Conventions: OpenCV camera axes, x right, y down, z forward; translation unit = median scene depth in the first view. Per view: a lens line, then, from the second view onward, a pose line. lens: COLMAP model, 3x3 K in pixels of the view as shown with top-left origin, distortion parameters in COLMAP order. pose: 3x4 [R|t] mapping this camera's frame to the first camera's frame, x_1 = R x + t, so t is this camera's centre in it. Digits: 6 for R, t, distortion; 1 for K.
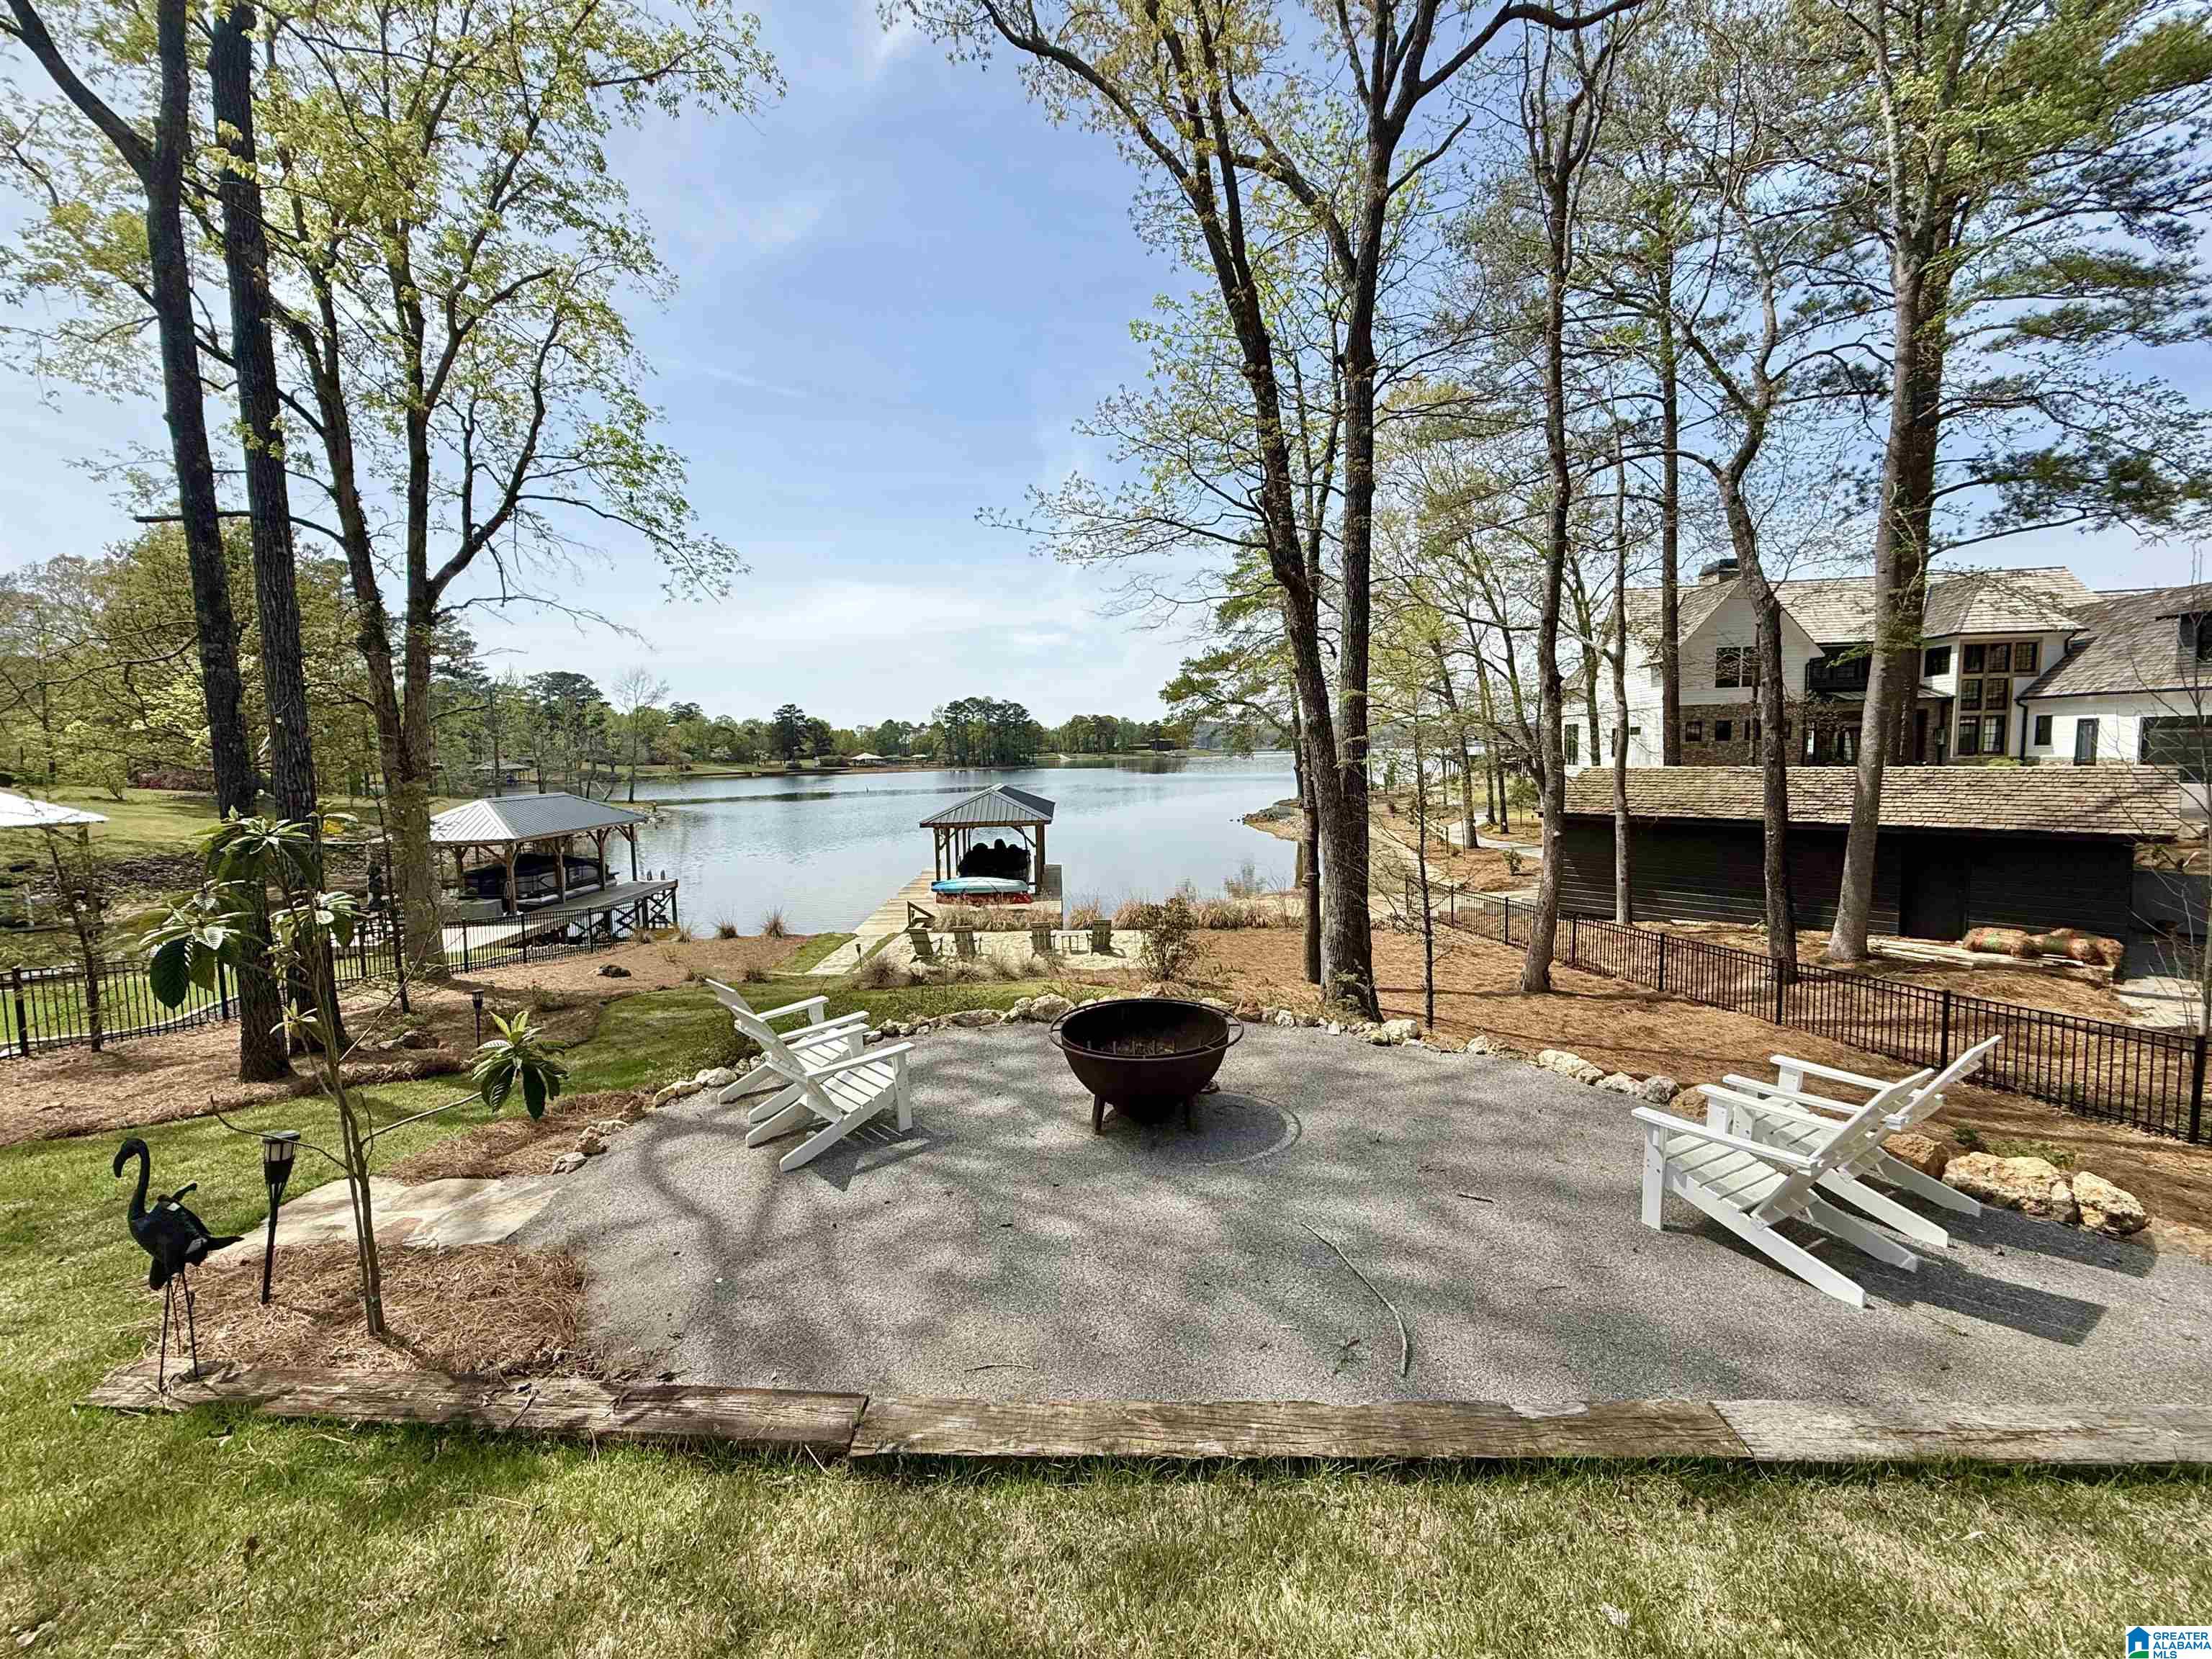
lens RADIAL K [[878.8, 0, 1105.6], [0, 878.8, 826.4], [0, 0, 1]] dist [-0.000778, 0.000060]
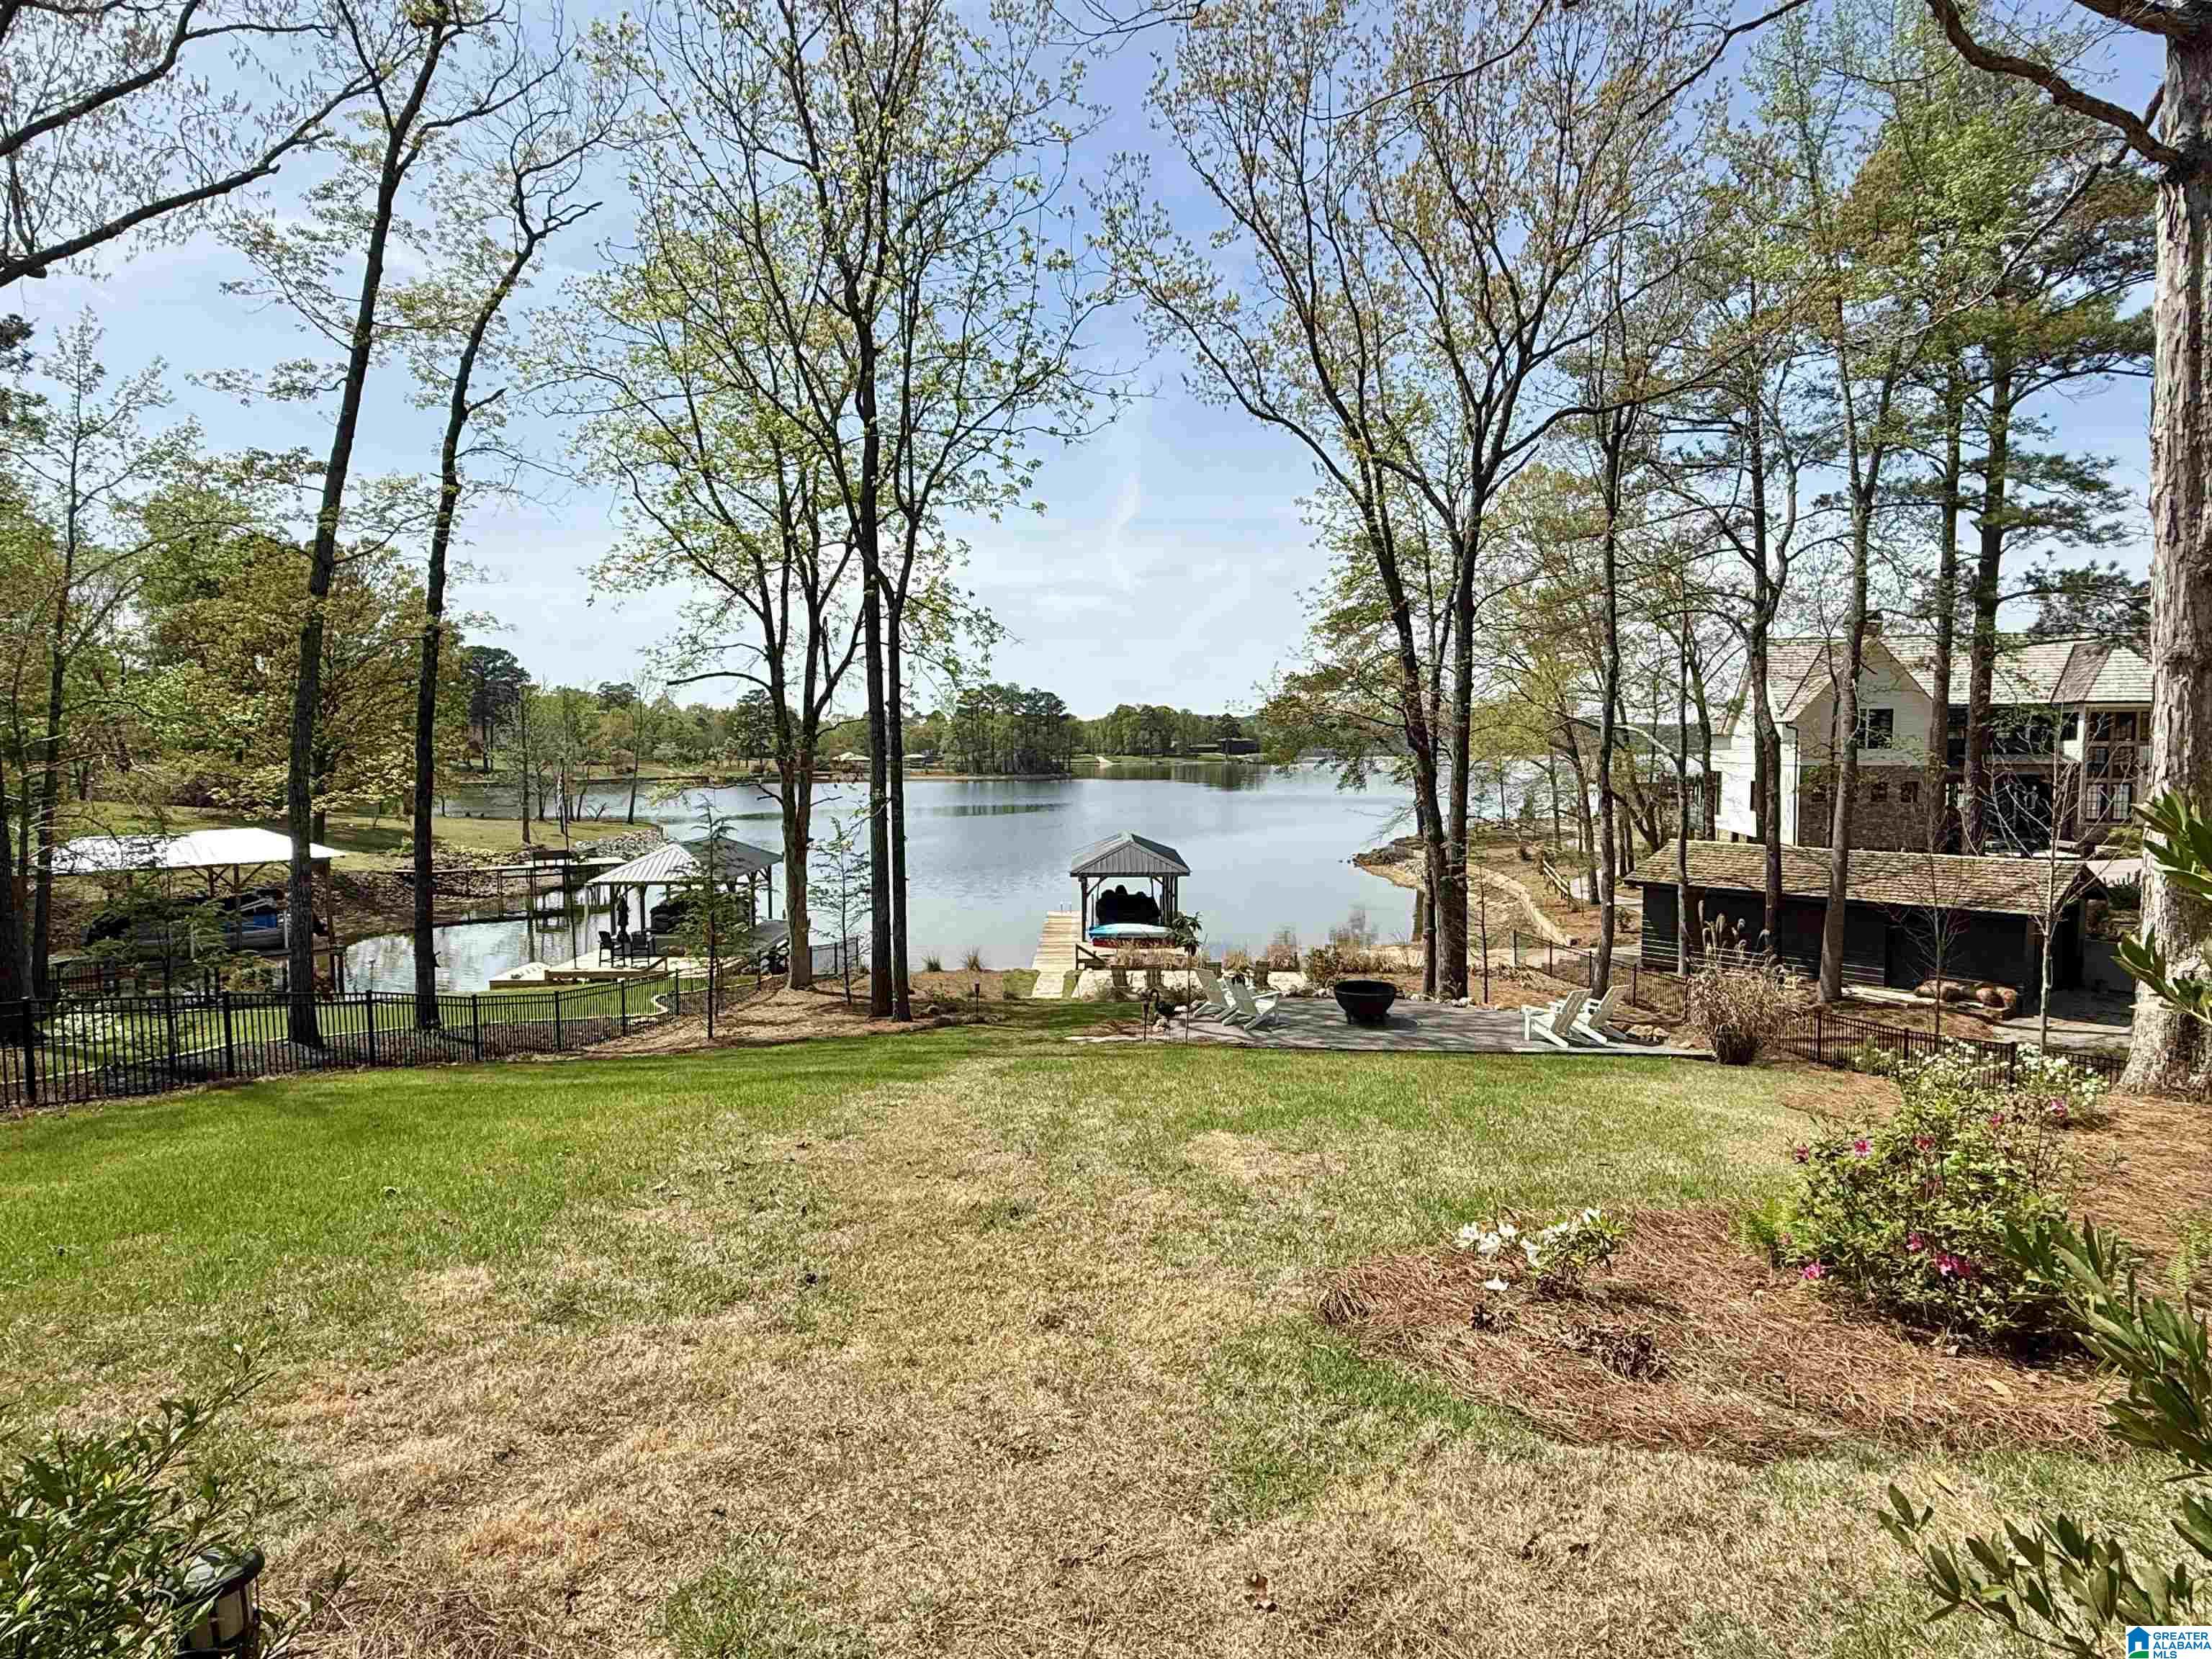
lens RADIAL K [[1197.0, 0, 1108.8], [0, 1197.0, 828.6], [0, 0, 1]] dist [-0.000325, -0.000579]
pose [[0.999175, 0.018819, -0.035988, -0.044709], [-0.019493, 0.999640, -0.018451, -0.012945], [0.035628, 0.019137, 0.999182, -0.195984]]
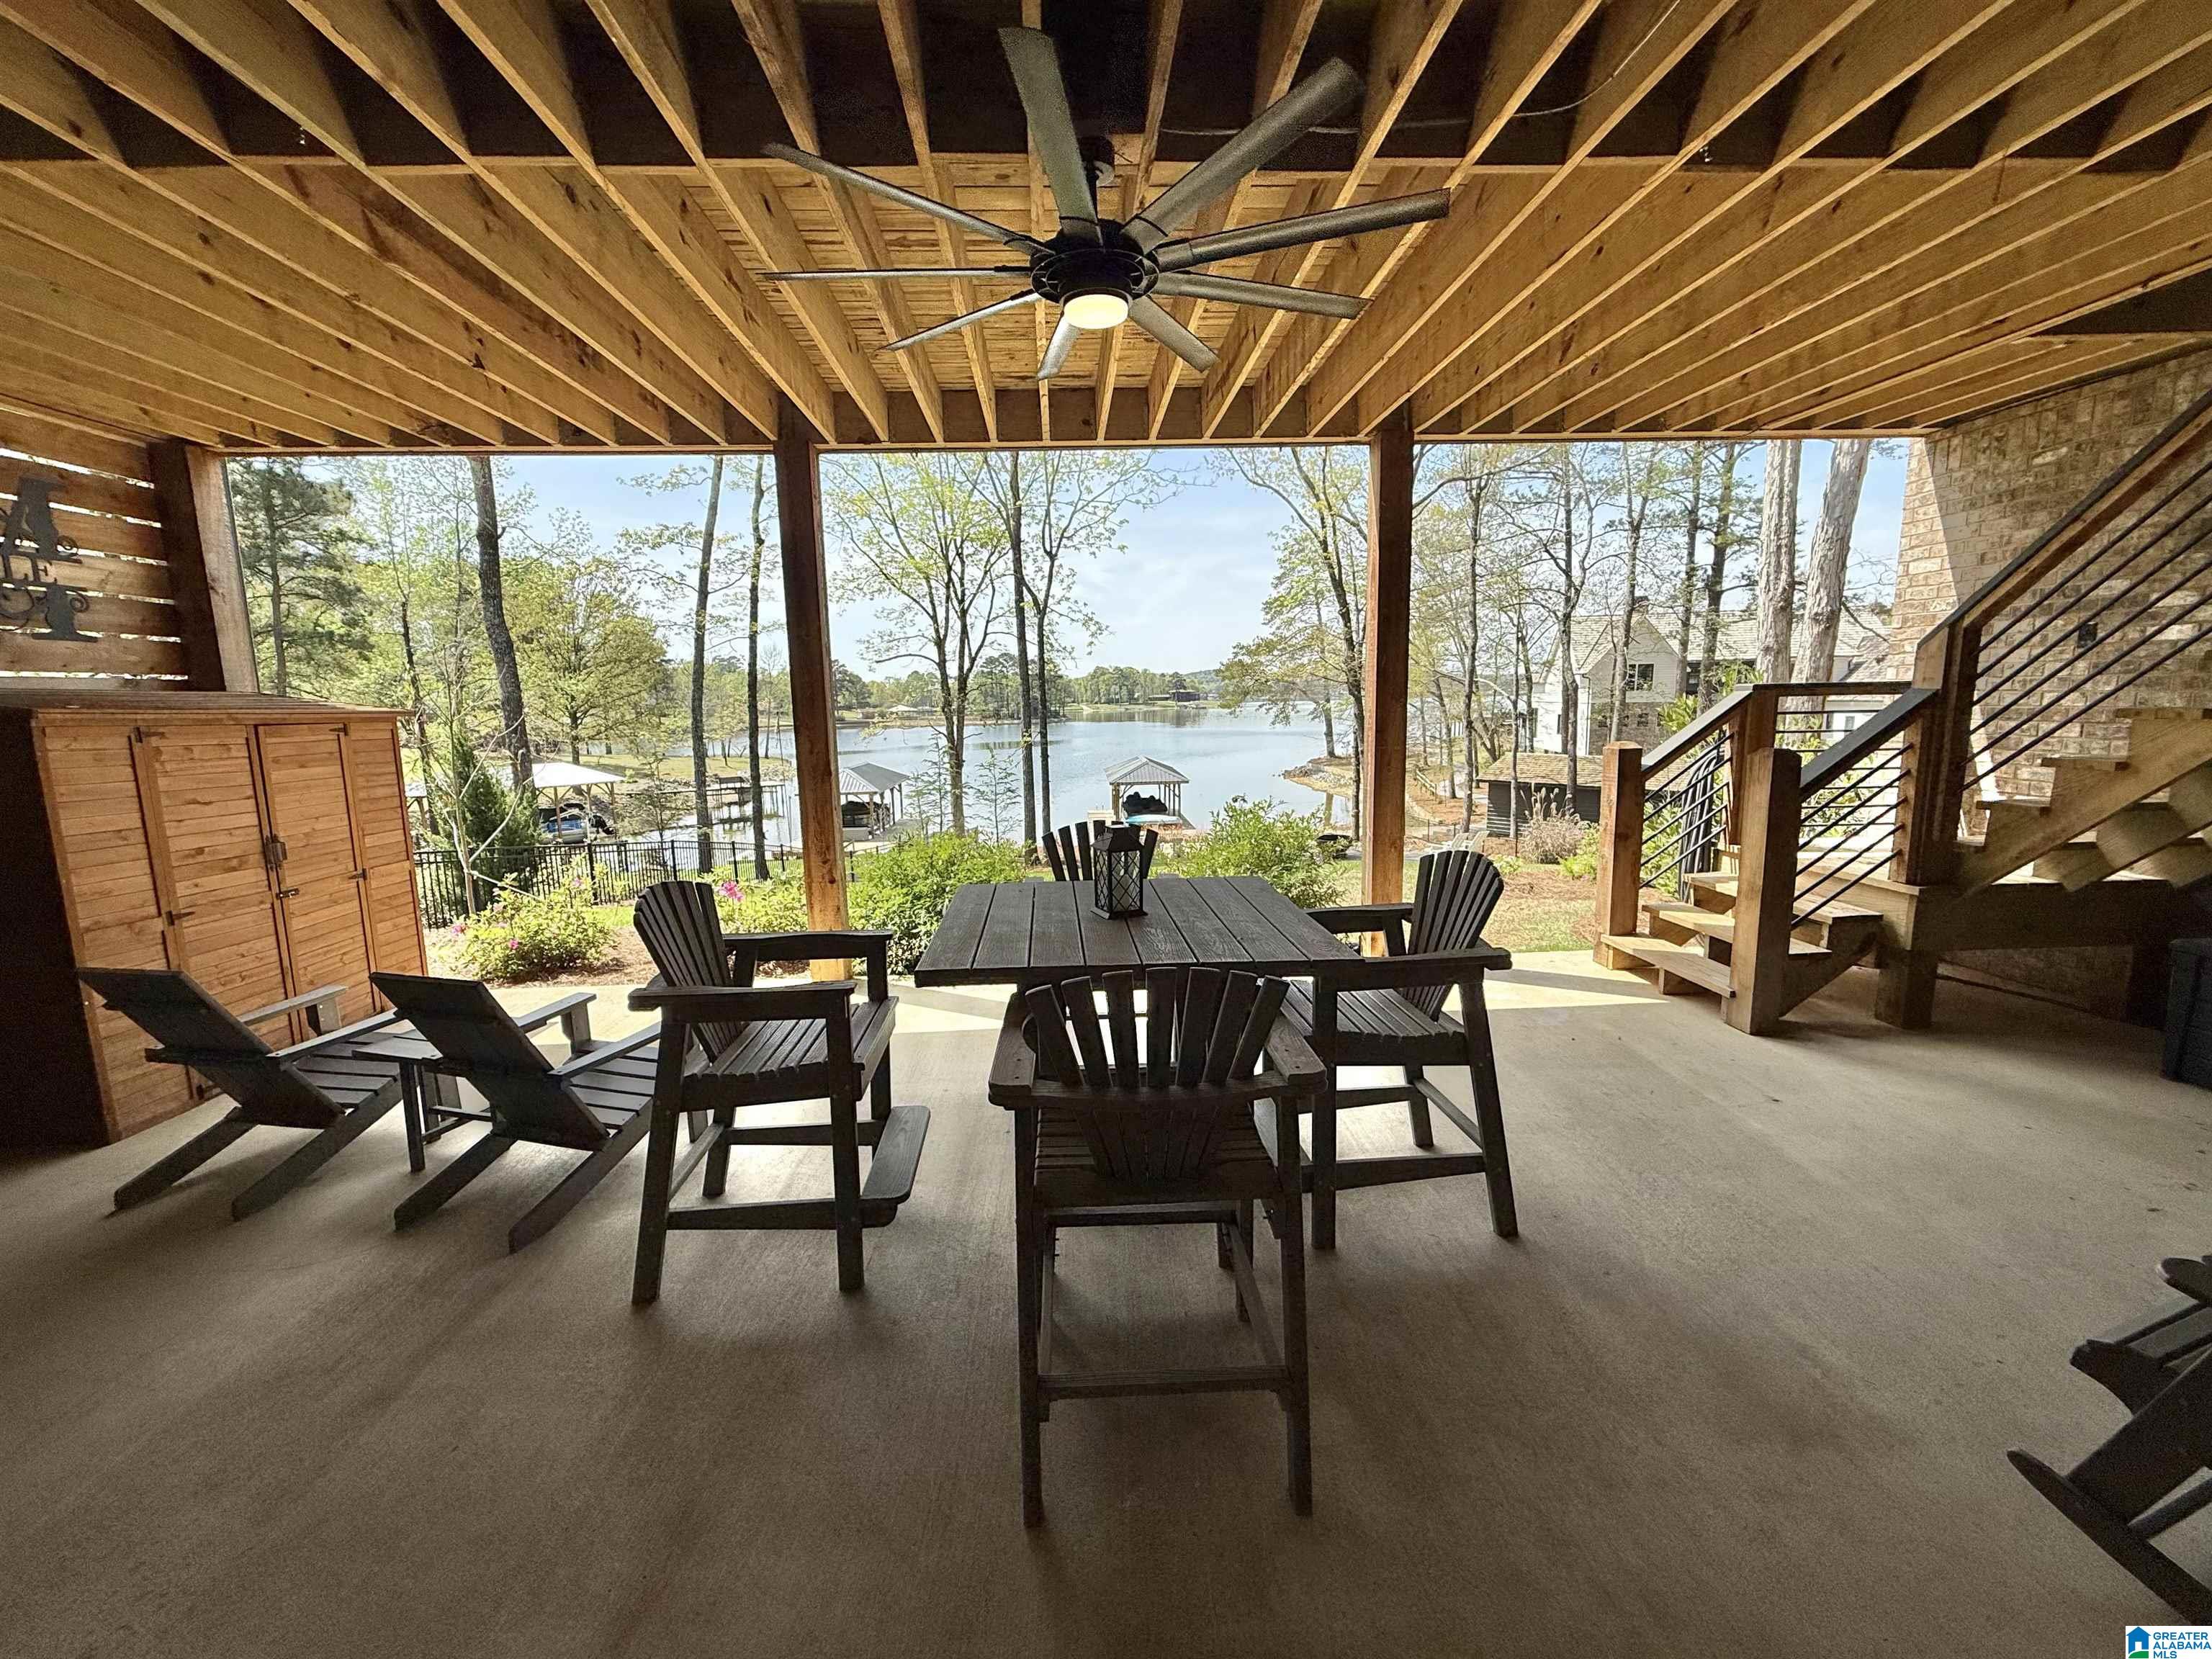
lens RADIAL K [[878.8, 0, 1101.4], [0, 878.8, 825.5], [0, 0, 1]] dist [-0.000778, 0.000060]
pose [[0.999814, 0.002675, -0.019101, -0.079263], [-0.001569, 0.998333, 0.057692, -0.007407], [0.019223, -0.057651, 0.998152, -0.263076]]
